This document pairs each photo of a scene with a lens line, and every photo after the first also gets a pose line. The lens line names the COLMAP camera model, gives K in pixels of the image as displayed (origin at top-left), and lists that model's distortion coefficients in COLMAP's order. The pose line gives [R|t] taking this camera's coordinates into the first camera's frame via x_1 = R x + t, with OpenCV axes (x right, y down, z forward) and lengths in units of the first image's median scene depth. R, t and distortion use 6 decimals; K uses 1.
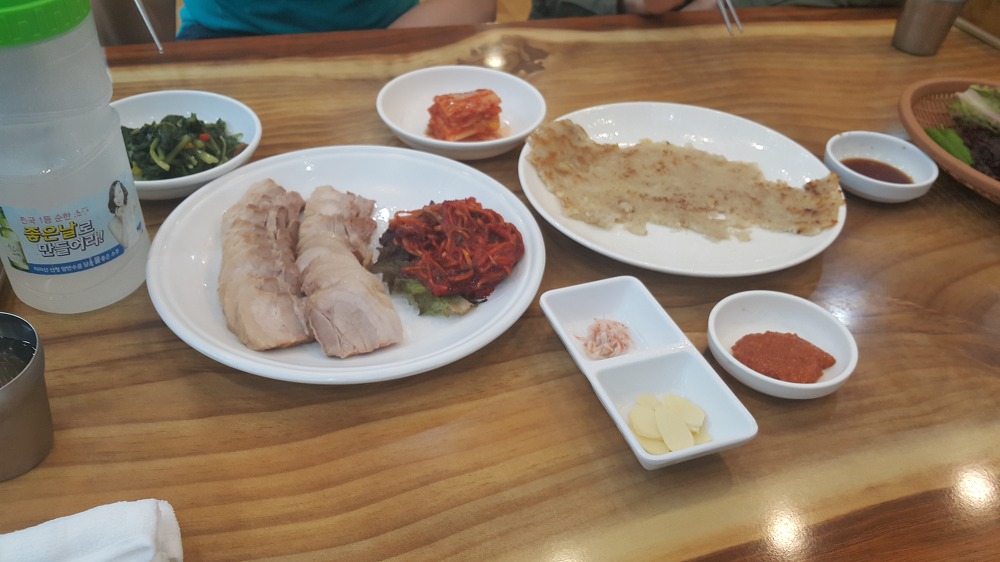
lens RADIAL K [[864.5, 0, 506.4], [0, 864.5, 260.2], [0, 0, 1]] dist [0.089489, -0.185804]
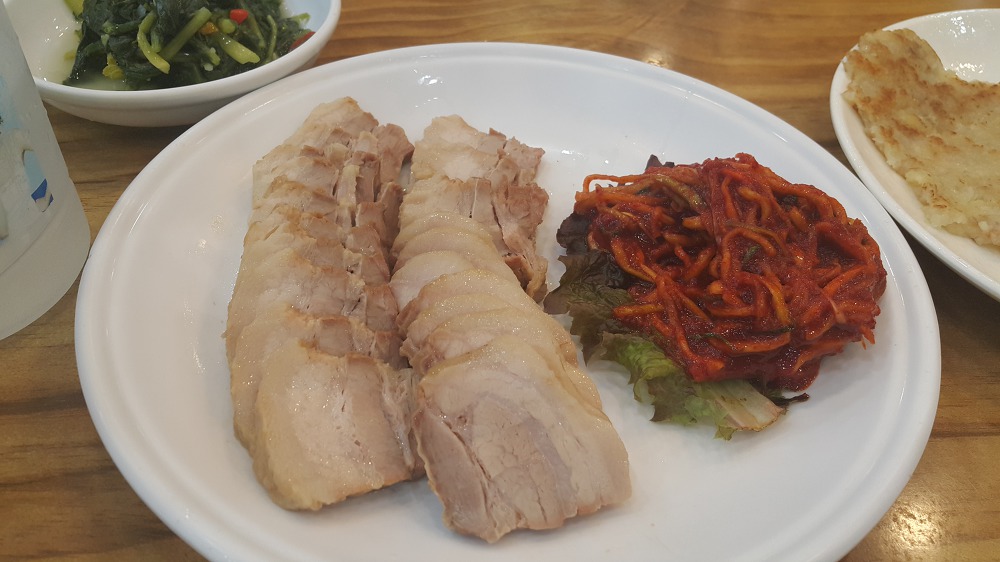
lens RADIAL K [[864.5, 0, 489.9], [0, 864.5, 278.4], [0, 0, 1]] dist [0.089489, -0.185804]
pose [[0.991270, 0.071789, -0.110589, -0.140407], [-0.060619, 0.993012, 0.101253, -0.050124], [0.117085, -0.093665, 0.988695, 0.552931]]
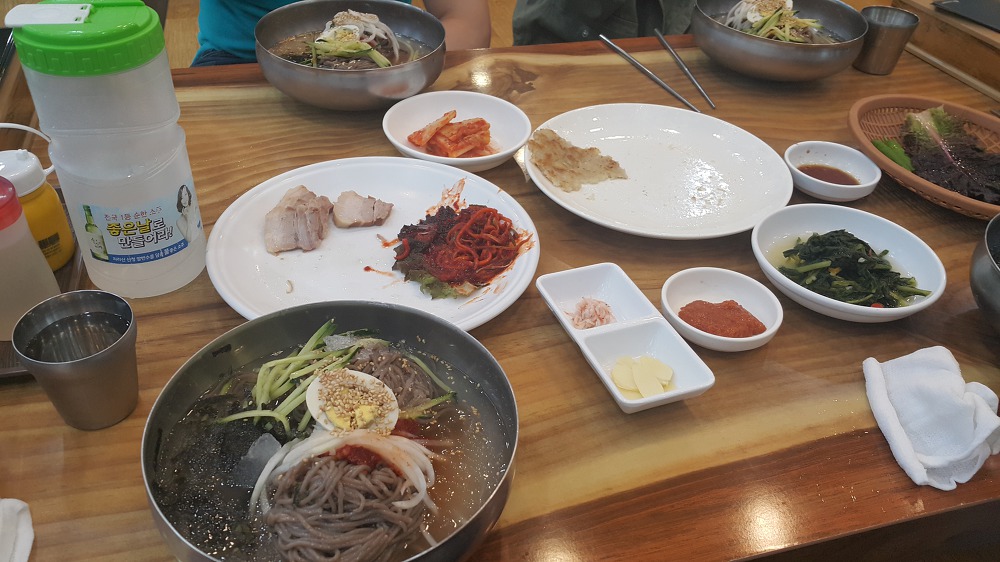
lens RADIAL K [[864.5, 0, 504.5], [0, 864.5, 276.2], [0, 0, 1]] dist [0.089489, -0.185804]
pose [[0.999853, -0.011197, 0.012976, -0.020430], [0.011269, 0.999921, -0.005481, 0.043000], [-0.012914, 0.005627, 0.999901, -0.191080]]
